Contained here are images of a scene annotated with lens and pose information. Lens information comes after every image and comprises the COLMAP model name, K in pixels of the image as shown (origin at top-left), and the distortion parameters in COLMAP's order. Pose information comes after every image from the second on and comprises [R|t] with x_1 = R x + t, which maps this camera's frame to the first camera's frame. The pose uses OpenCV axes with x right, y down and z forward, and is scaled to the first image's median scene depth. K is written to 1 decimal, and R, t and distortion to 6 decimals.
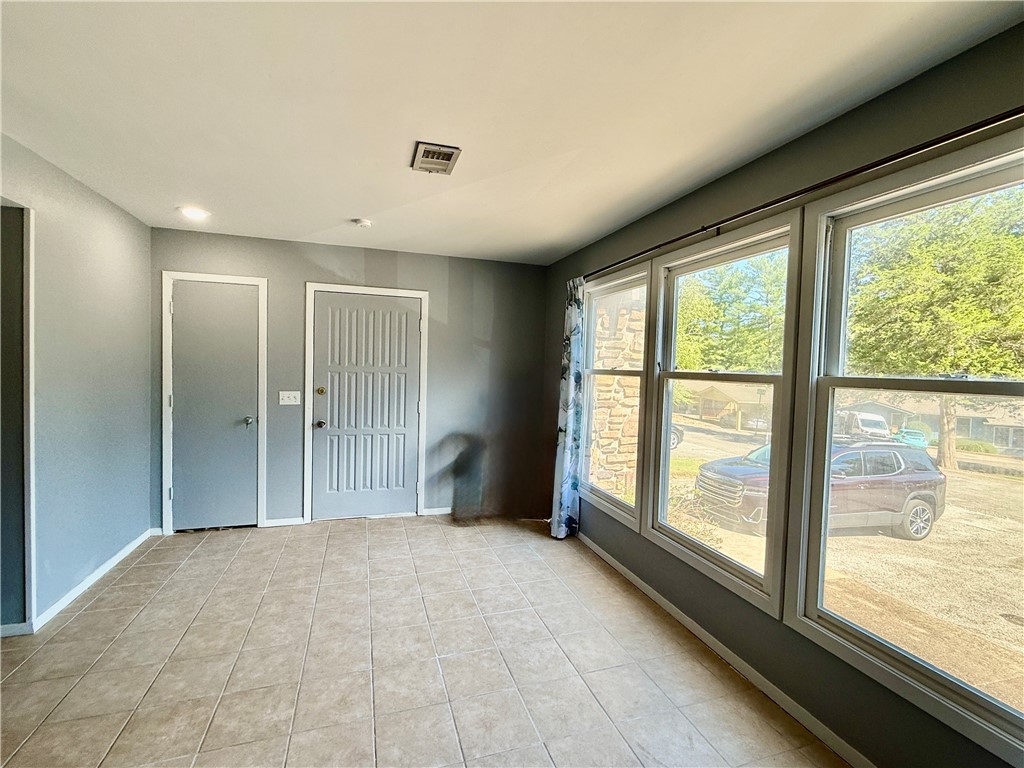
lens RADIAL K [[459.4, 0, 509.7], [0, 459.4, 380.0], [0, 0, 1]] dist [0.000166, -0.000195]
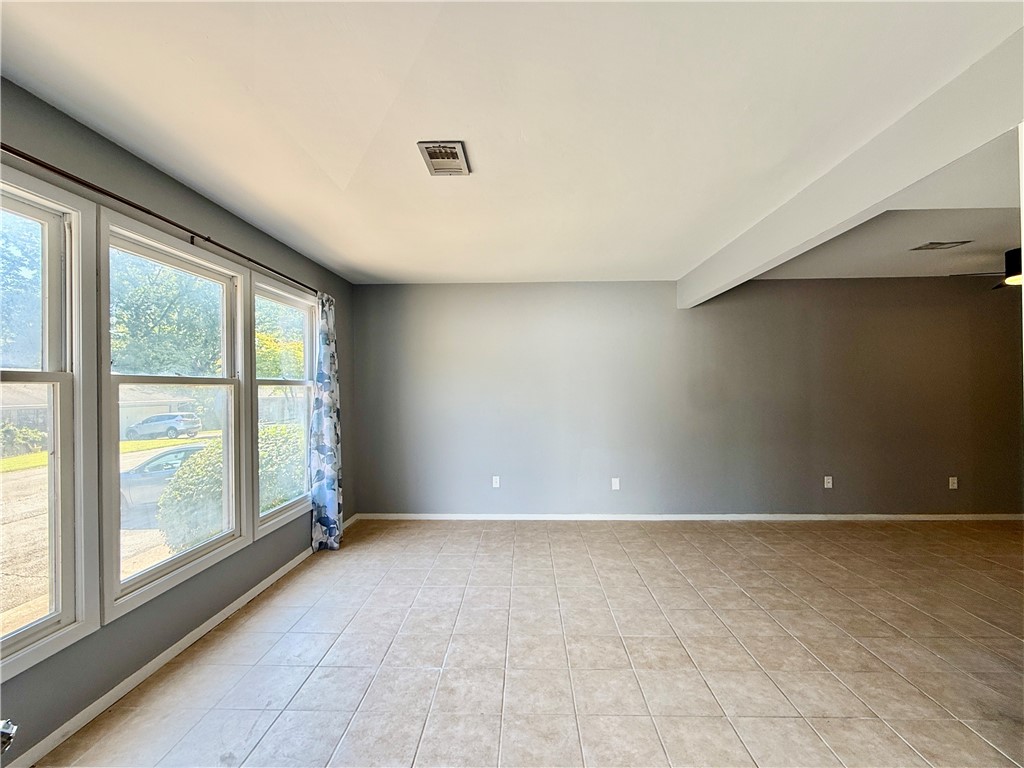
lens RADIAL K [[459.4, 0, 510.4], [0, 459.4, 382.3], [0, 0, 1]] dist [0.000166, -0.000195]
pose [[-0.940652, -0.015028, 0.339039, -0.411290], [-0.007949, 0.999721, 0.022257, -0.022384], [-0.339278, 0.018241, -0.940509, 1.237497]]
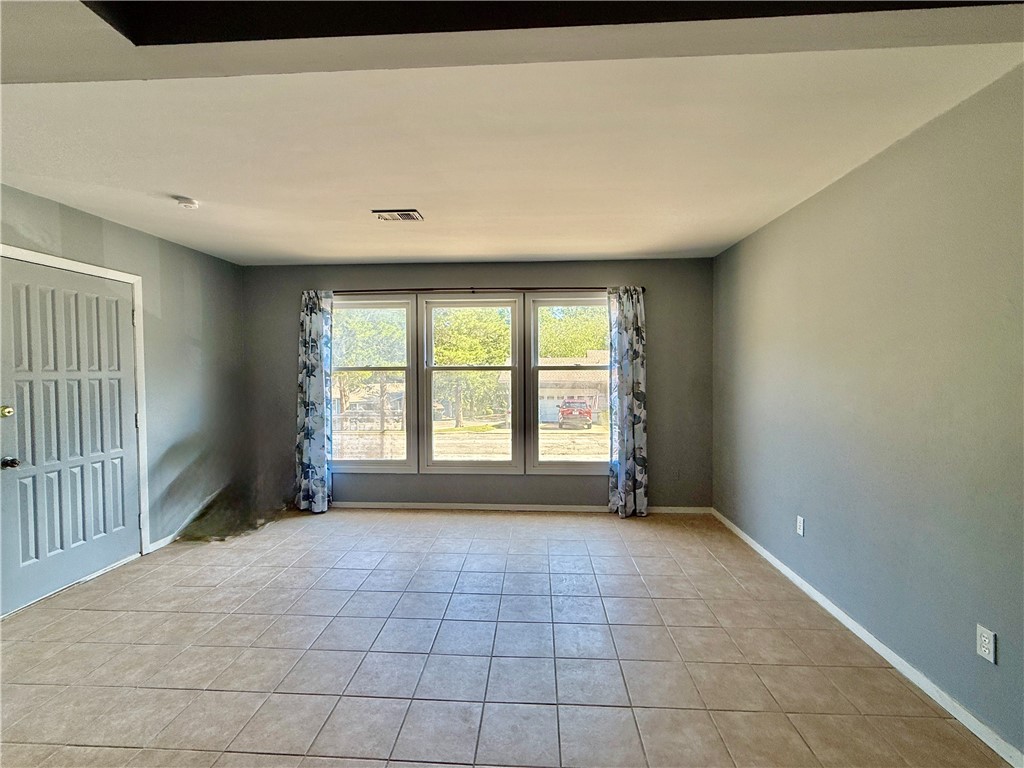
lens RADIAL K [[459.4, 0, 513.2], [0, 459.4, 381.1], [0, 0, 1]] dist [0.000166, -0.000195]
pose [[0.362345, -0.053281, 0.930520, -0.888368], [0.041523, 0.998296, 0.040993, -0.018350], [-0.931118, 0.023784, 0.363940, 0.126216]]
